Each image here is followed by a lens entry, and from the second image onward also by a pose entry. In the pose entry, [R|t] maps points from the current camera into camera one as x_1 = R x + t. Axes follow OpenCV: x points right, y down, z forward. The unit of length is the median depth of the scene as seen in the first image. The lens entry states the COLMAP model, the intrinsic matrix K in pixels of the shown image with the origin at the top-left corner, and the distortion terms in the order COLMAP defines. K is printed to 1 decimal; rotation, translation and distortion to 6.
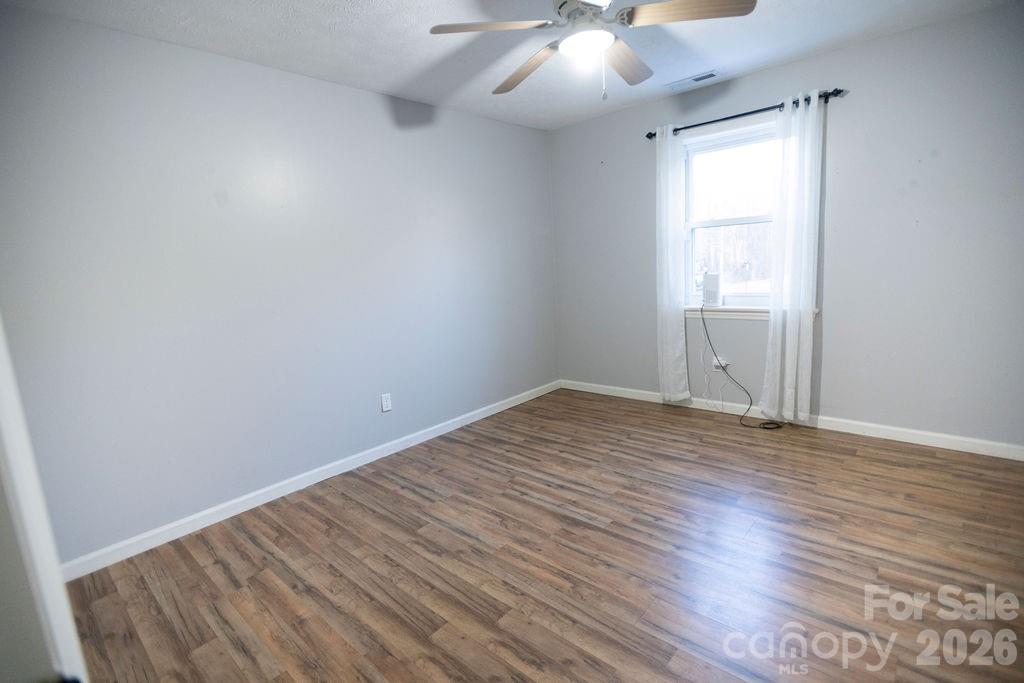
lens RADIAL K [[485.3, 0, 510.6], [0, 485.3, 342.4], [0, 0, 1]] dist [-0.002762, 0.000209]
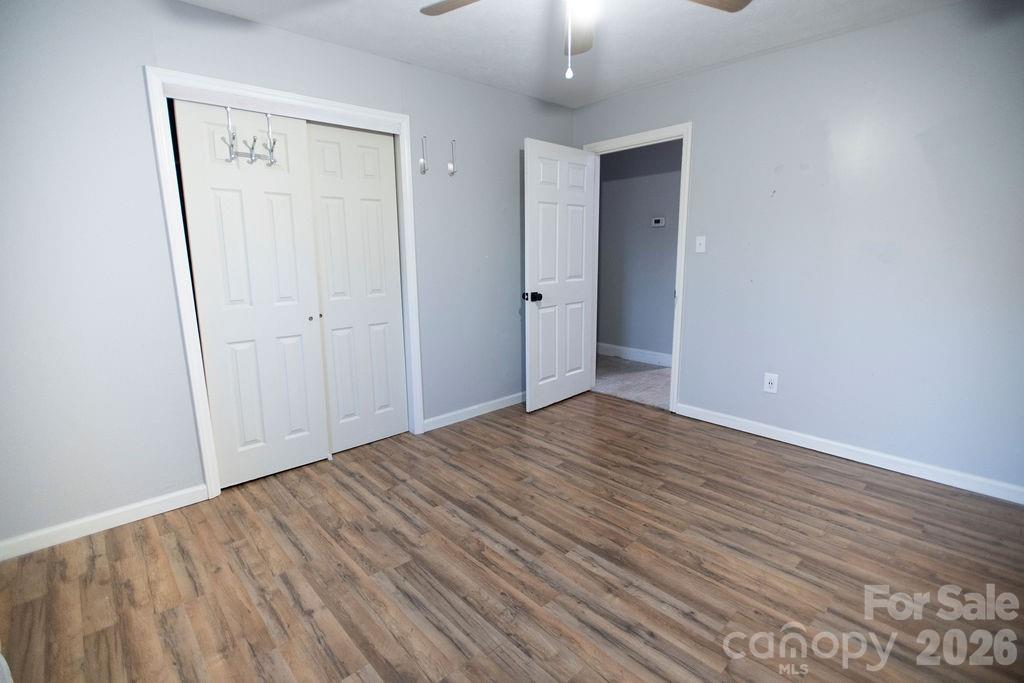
lens RADIAL K [[485.3, 0, 510.6], [0, 485.3, 342.4], [0, 0, 1]] dist [-0.002762, 0.000209]
pose [[-0.993227, 0.055519, 0.102071, 0.205851], [0.088167, 0.932273, 0.350847, -0.308947], [-0.075679, 0.357470, -0.930853, 1.742001]]
